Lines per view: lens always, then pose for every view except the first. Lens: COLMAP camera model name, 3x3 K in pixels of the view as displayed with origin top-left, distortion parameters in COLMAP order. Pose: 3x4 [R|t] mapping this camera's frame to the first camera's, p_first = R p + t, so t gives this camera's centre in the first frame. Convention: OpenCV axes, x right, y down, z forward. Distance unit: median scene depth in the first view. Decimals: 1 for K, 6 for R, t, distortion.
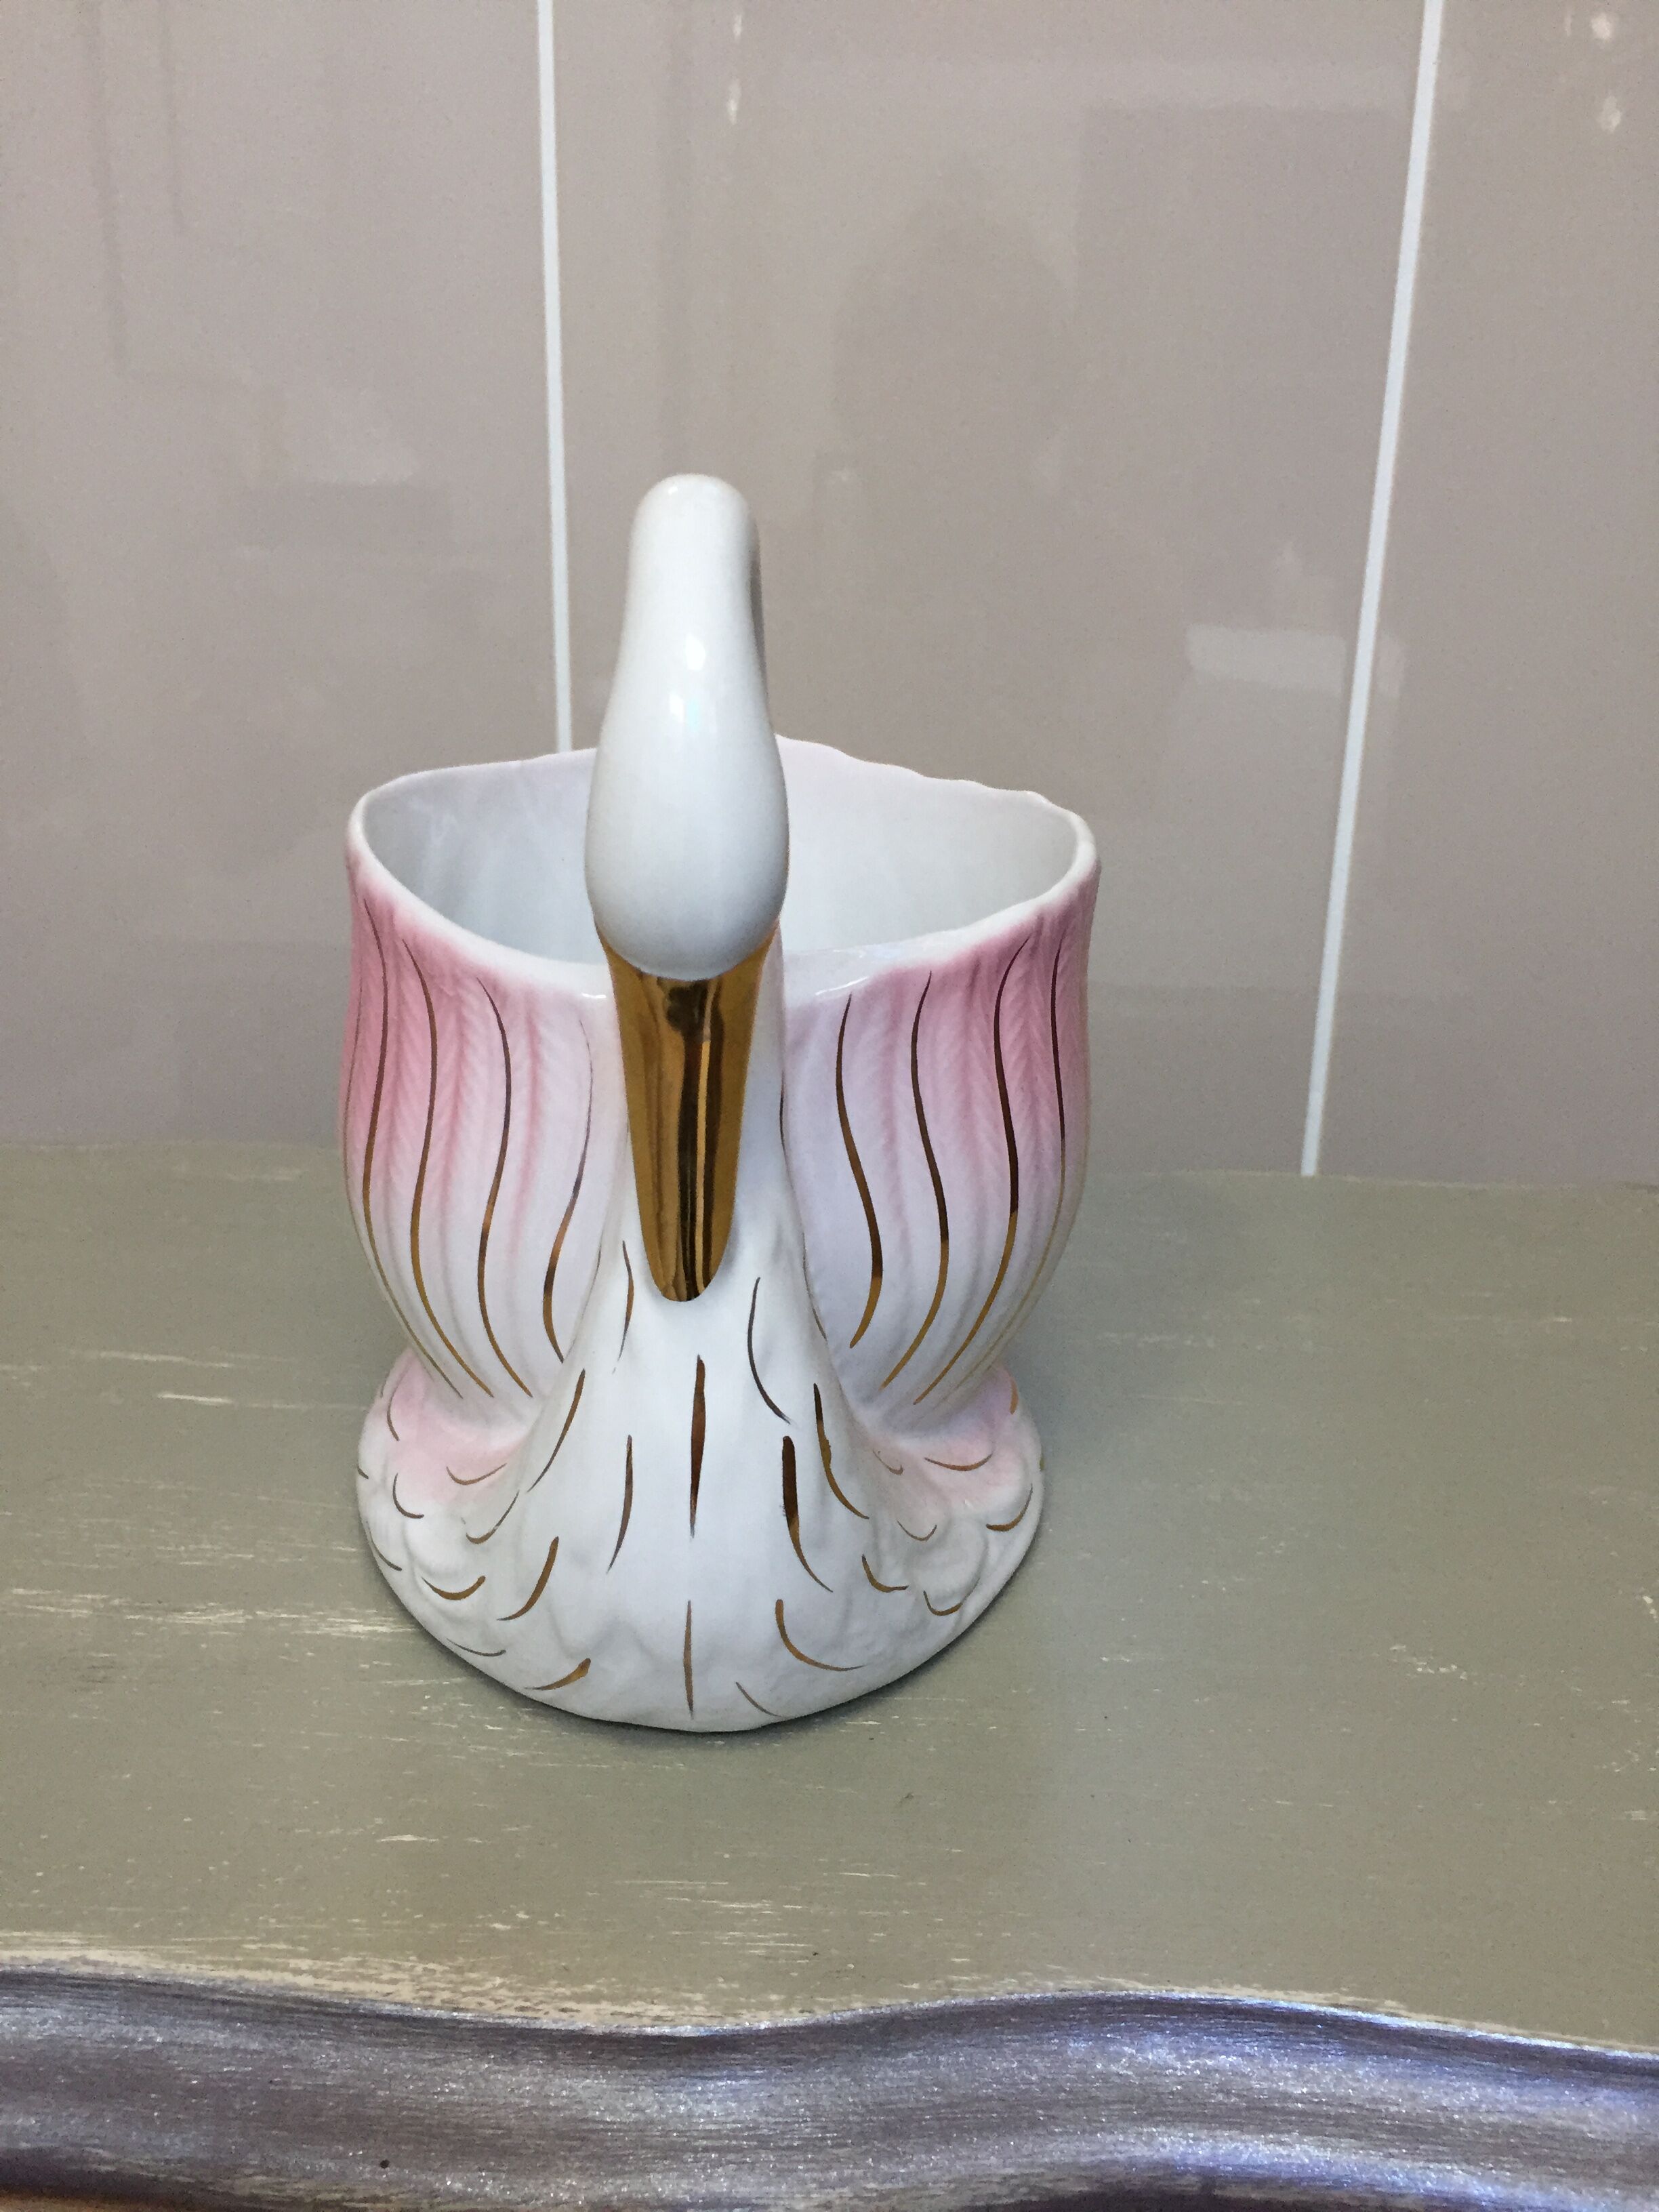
lens RADIAL K [[2084.1, 0, 829.5], [0, 2084.1, 1106.0], [0, 0, 1]] dist [0.117576, -0.150640]
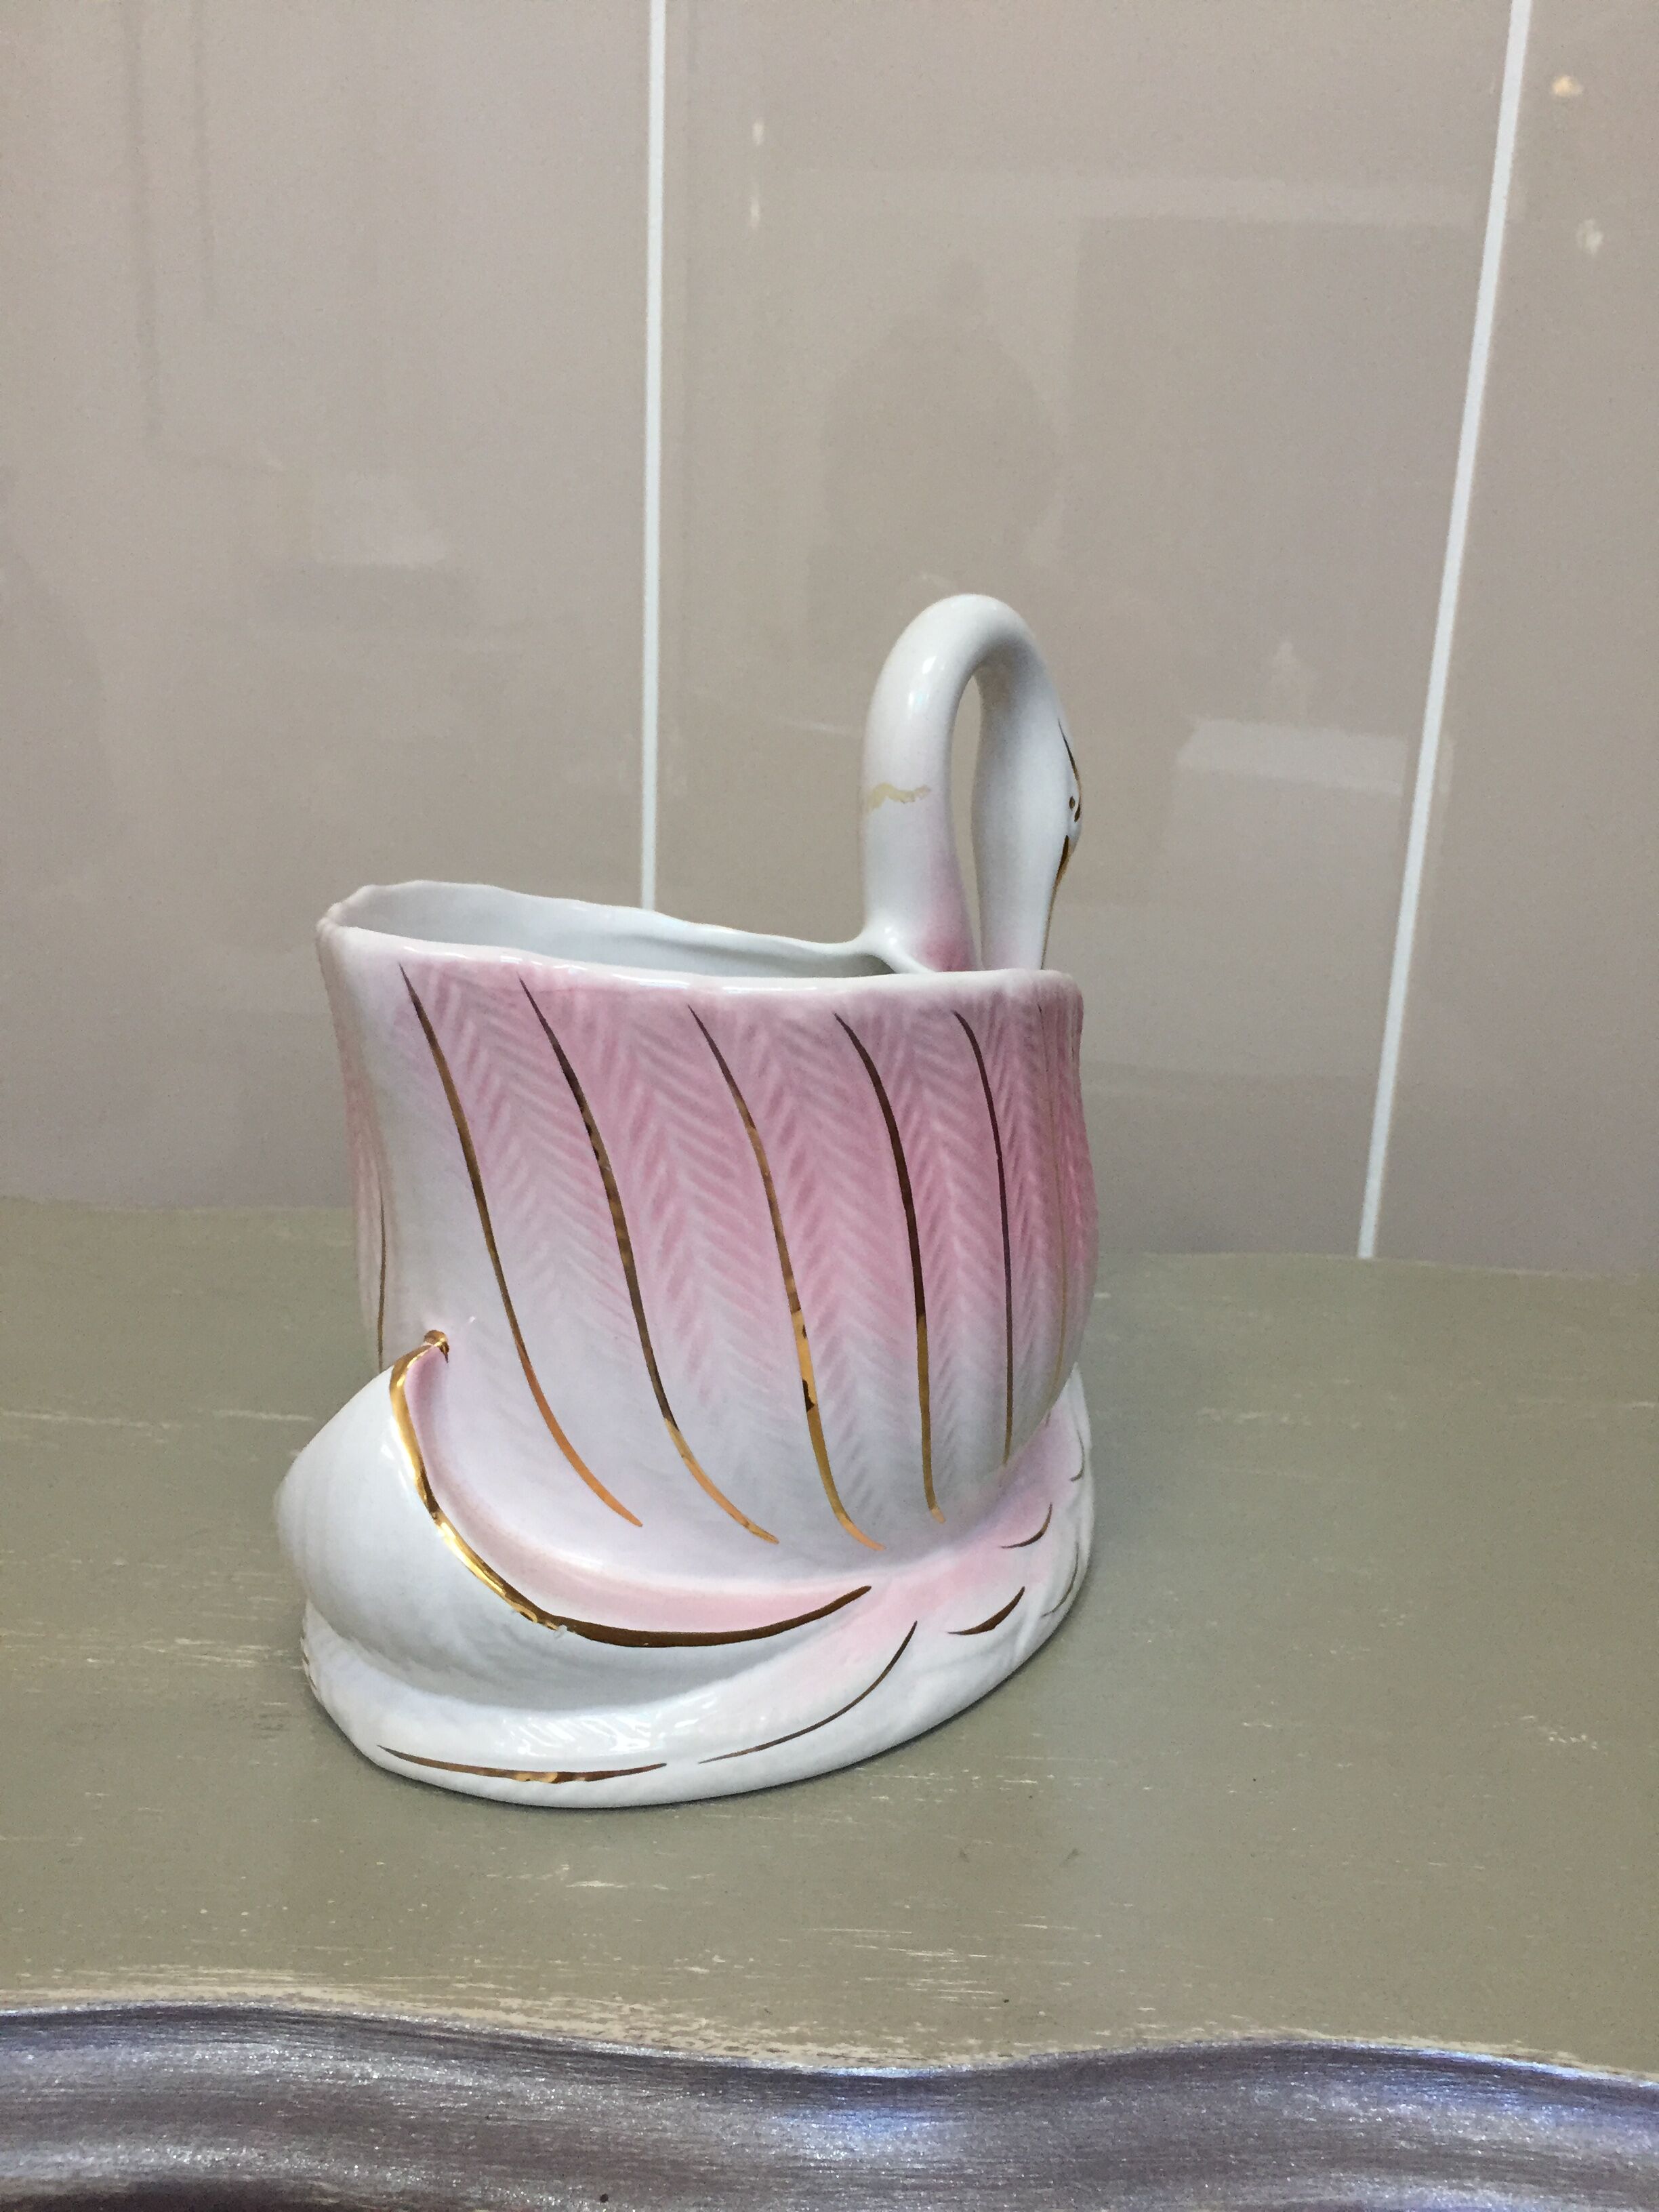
lens RADIAL K [[2084.1, 0, 829.5], [0, 2084.1, 1106.0], [0, 0, 1]] dist [0.117576, -0.150640]
pose [[0.999614, 0.019014, 0.020242, -0.125696], [-0.018209, 0.999064, -0.039234, 0.005694], [-0.020969, 0.038850, 0.999025, -0.052517]]
